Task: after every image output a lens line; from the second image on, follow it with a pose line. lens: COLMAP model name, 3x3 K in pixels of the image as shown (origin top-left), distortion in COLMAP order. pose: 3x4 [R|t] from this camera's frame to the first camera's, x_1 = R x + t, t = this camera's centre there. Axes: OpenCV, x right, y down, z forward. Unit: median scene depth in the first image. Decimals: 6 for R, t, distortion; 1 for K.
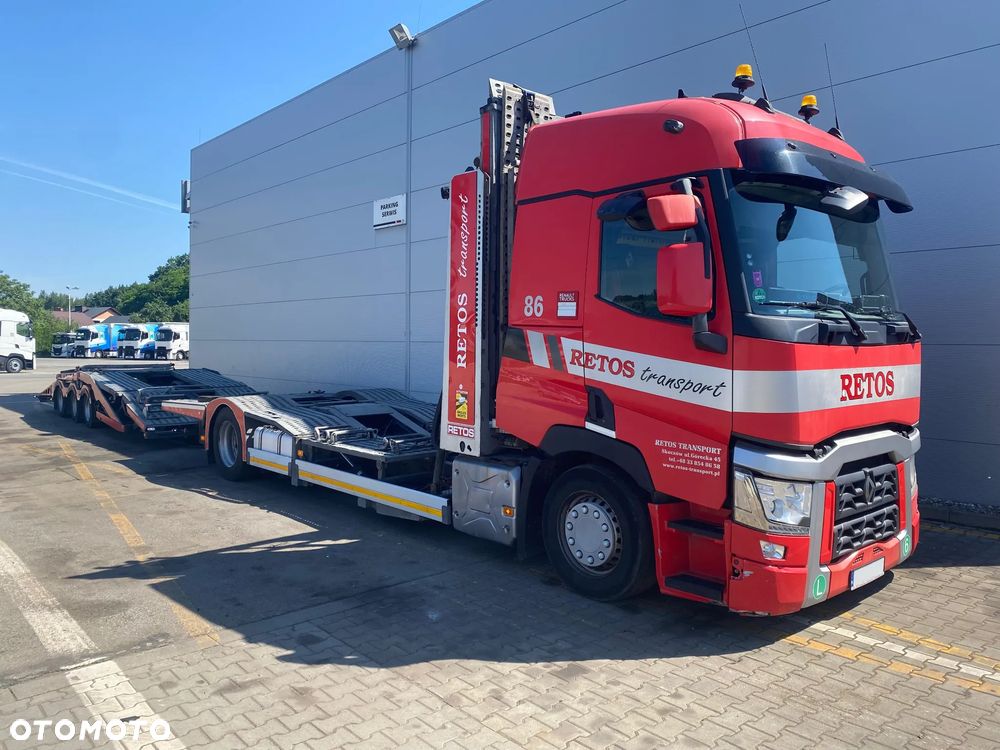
lens RADIAL K [[761.7, 0, 496.2], [0, 761.7, 365.6], [0, 0, 1]] dist [0.045592, -0.054793]
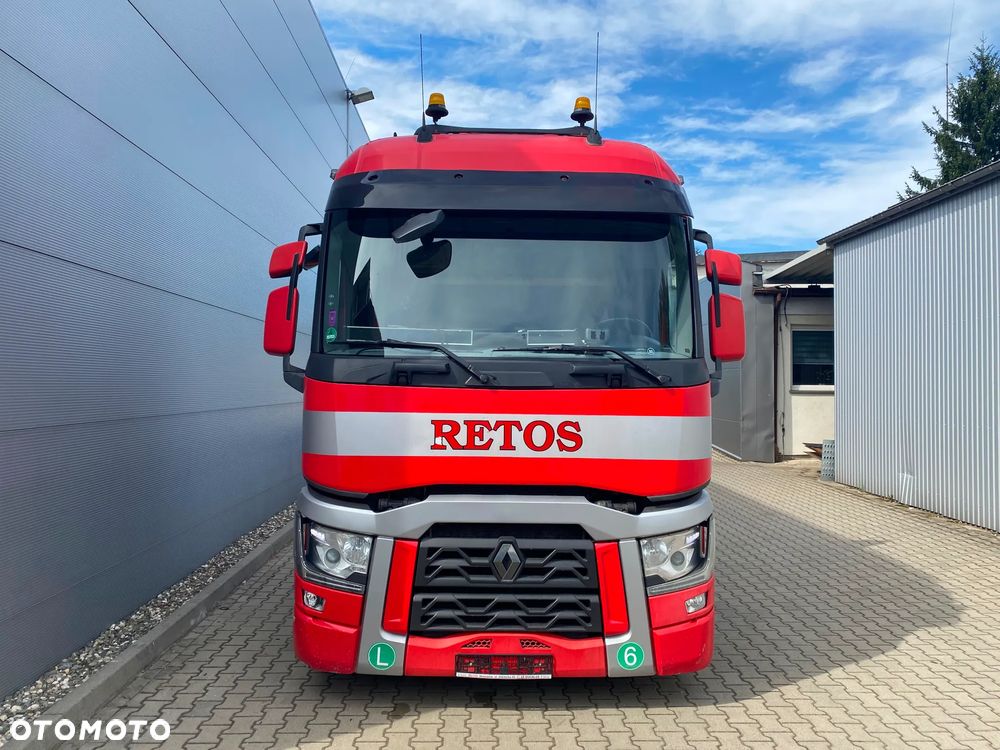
lens RADIAL K [[761.7, 0, 500.0], [0, 761.7, 364.1], [0, 0, 1]] dist [0.045592, -0.054793]
pose [[0.756648, -0.008463, -0.653768, 1.003025], [-0.037022, 0.997757, -0.055763, -0.005613], [0.652773, 0.066397, 0.754638, 0.353265]]
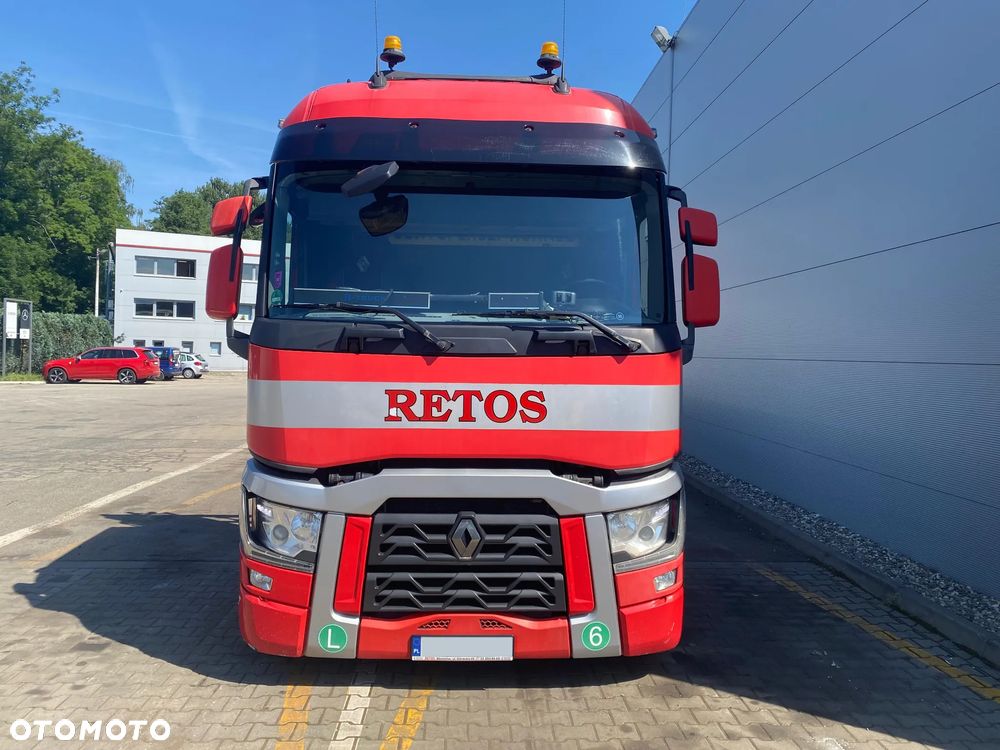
lens RADIAL K [[761.7, 0, 493.1], [0, 761.7, 360.9], [0, 0, 1]] dist [0.045592, -0.054793]
pose [[0.770842, 0.019280, -0.636735, 0.981293], [-0.036714, 0.999225, -0.014190, -0.010398], [0.635968, 0.034316, 0.770952, 0.404765]]
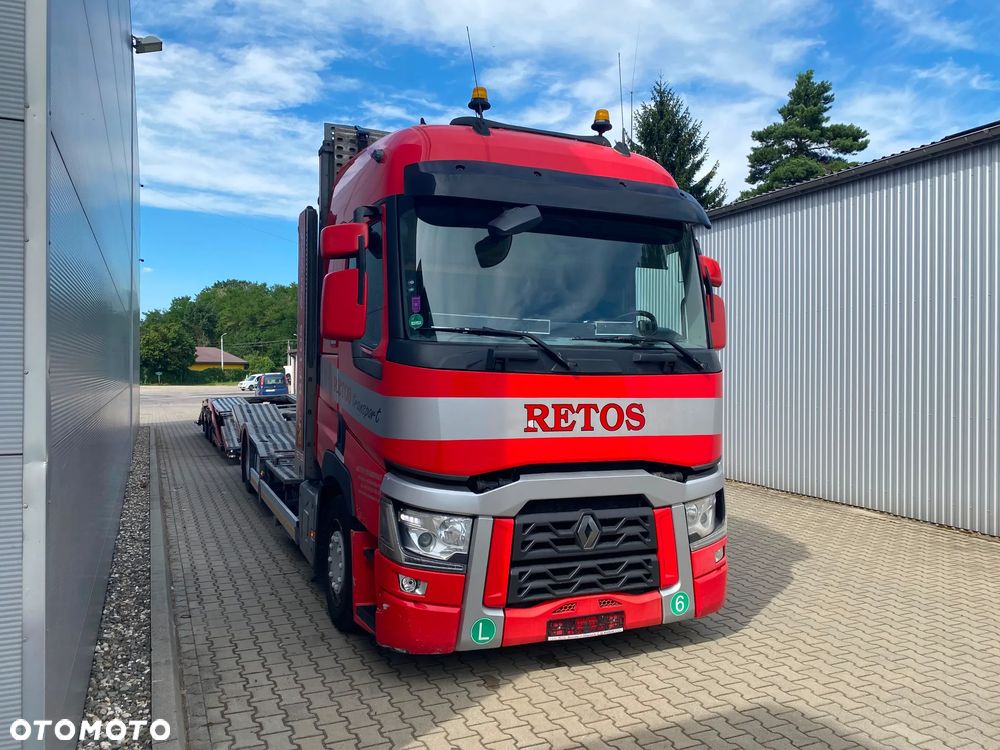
lens RADIAL K [[761.7, 0, 497.6], [0, 761.7, 366.1], [0, 0, 1]] dist [0.045592, -0.054793]
pose [[0.949211, 0.007908, -0.314540, 0.656492], [-0.023054, 0.998745, -0.044460, 0.007020], [0.313793, 0.049453, 0.948203, 0.094956]]
